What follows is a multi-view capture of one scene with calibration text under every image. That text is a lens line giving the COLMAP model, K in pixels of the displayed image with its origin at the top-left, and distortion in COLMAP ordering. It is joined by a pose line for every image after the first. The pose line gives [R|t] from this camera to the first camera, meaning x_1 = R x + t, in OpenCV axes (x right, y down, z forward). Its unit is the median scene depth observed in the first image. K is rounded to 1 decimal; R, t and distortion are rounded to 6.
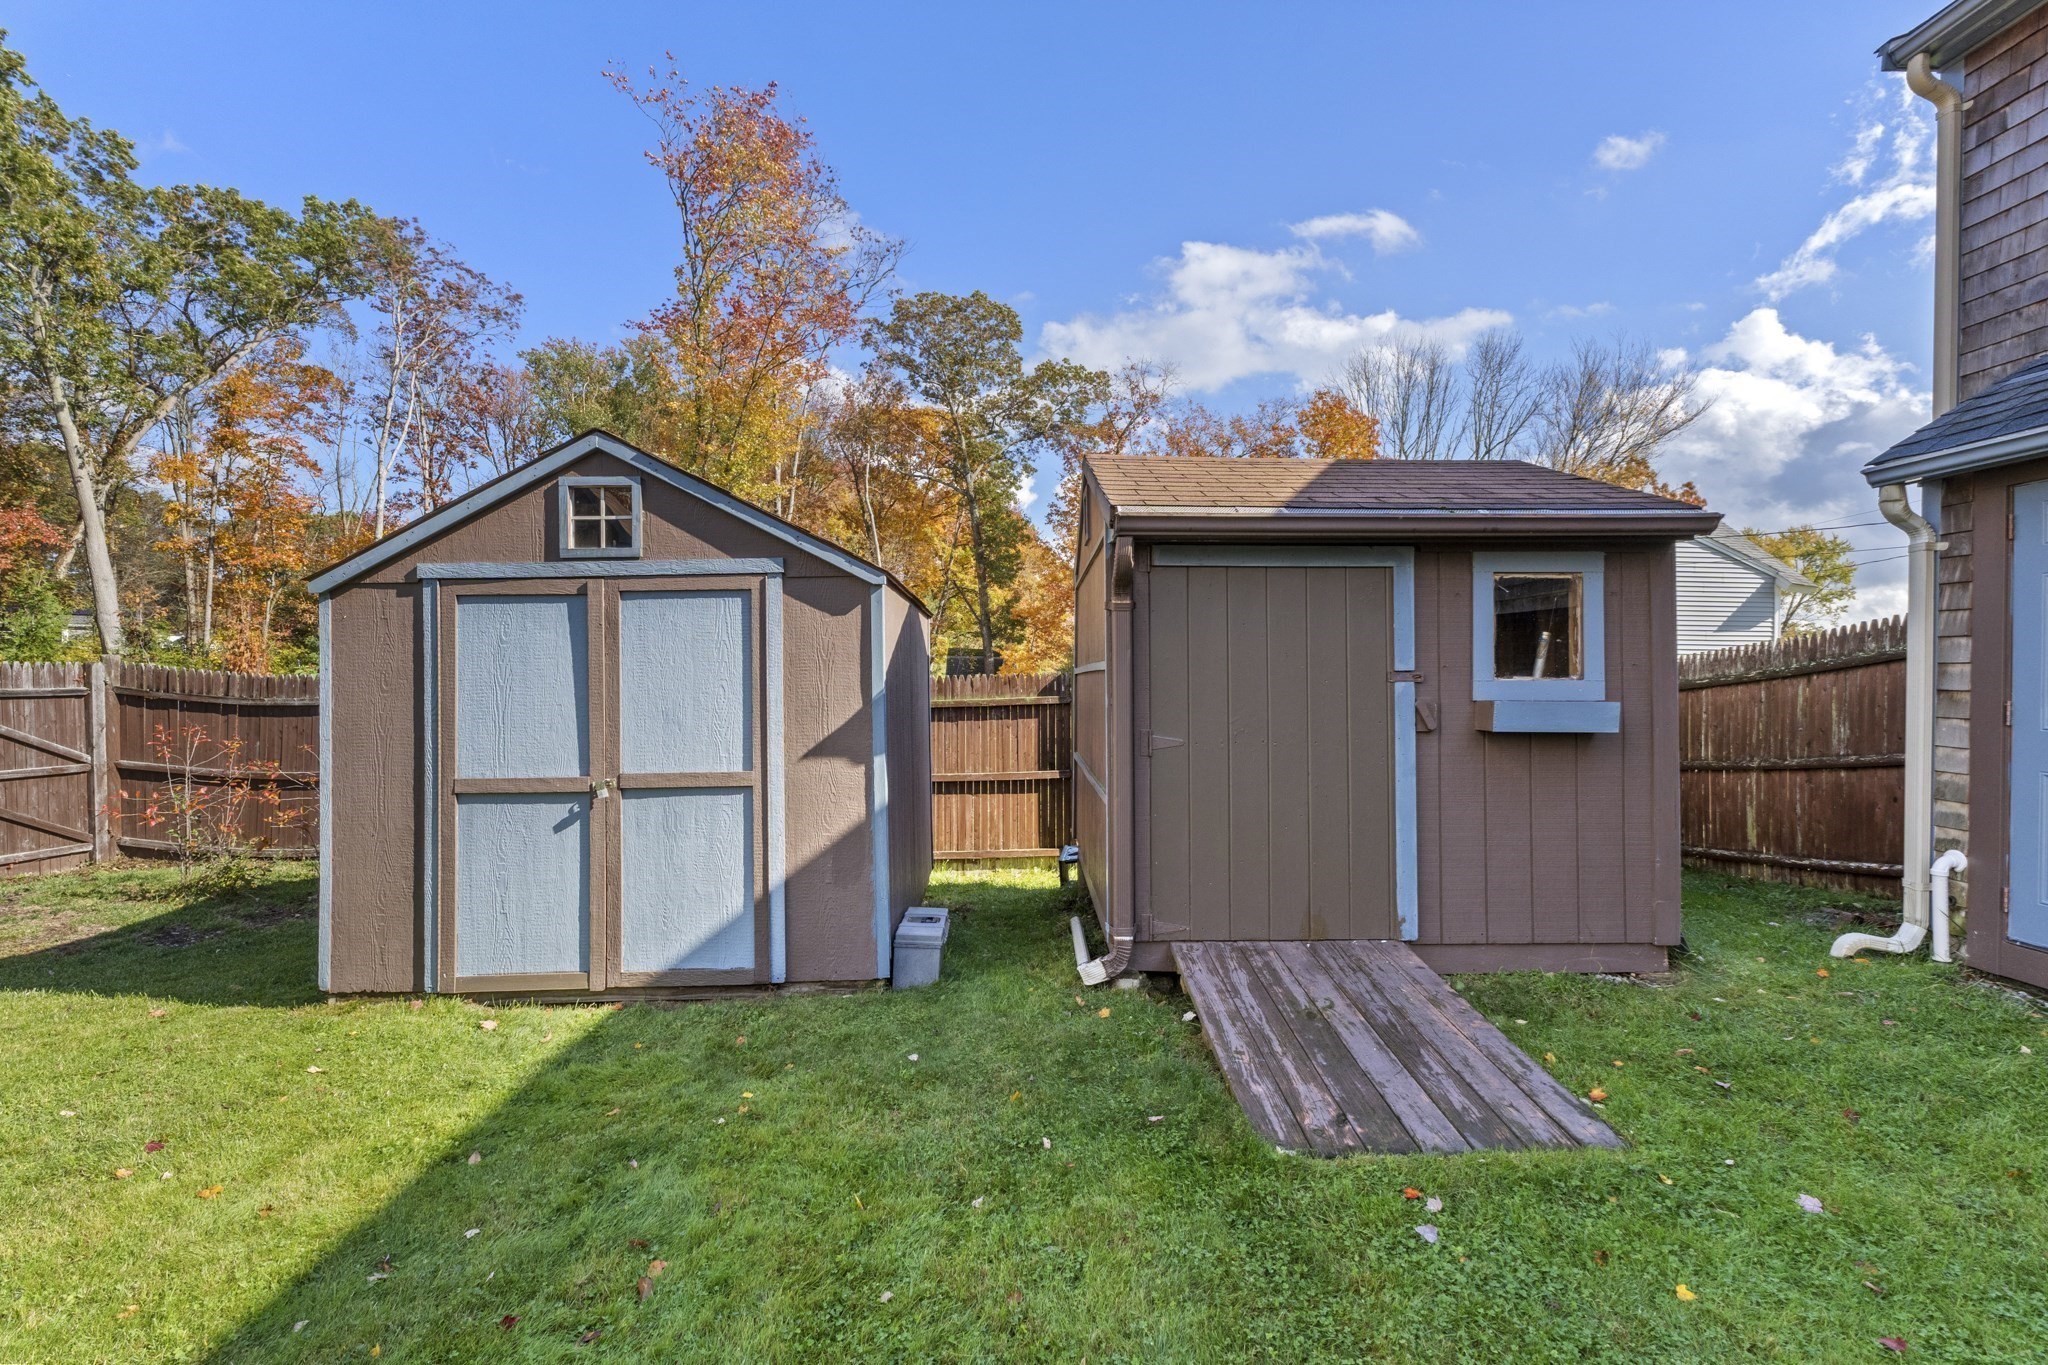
lens RADIAL K [[873.7, 0, 1029.3], [0, 873.7, 673.0], [0, 0, 1]] dist [0.005002, 0.000460]
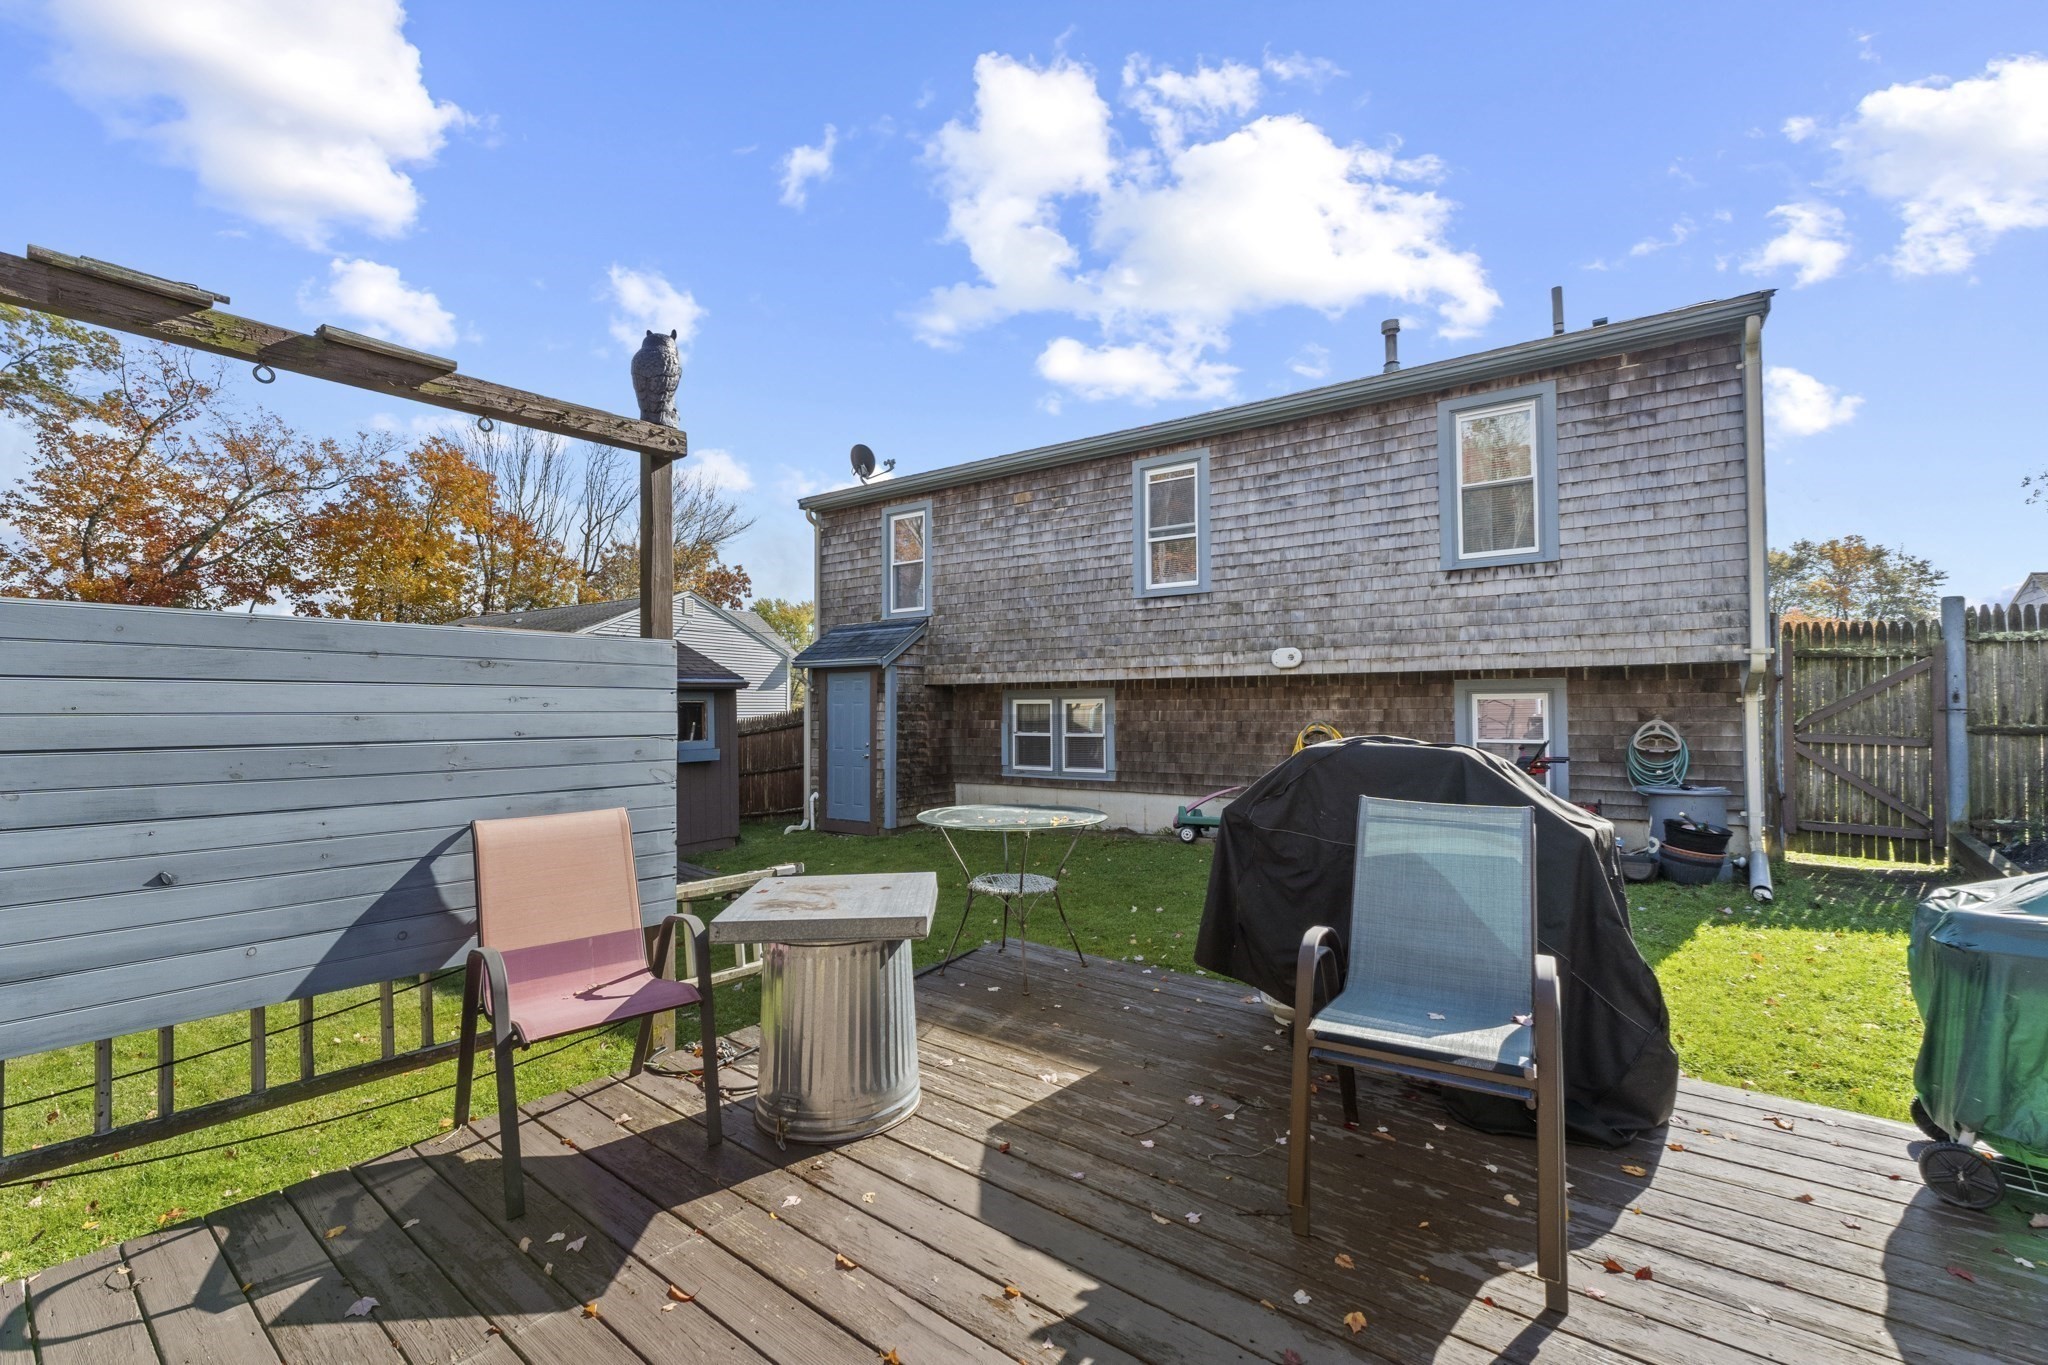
lens RADIAL K [[873.7, 0, 1028.9], [0, 873.7, 685.3], [0, 0, 1]] dist [0.005002, 0.000460]
pose [[0.574659, 0.008633, 0.818347, -0.825930], [0.011688, 0.999756, -0.018754, -0.083962], [-0.818309, 0.020342, 0.574418, -1.118322]]
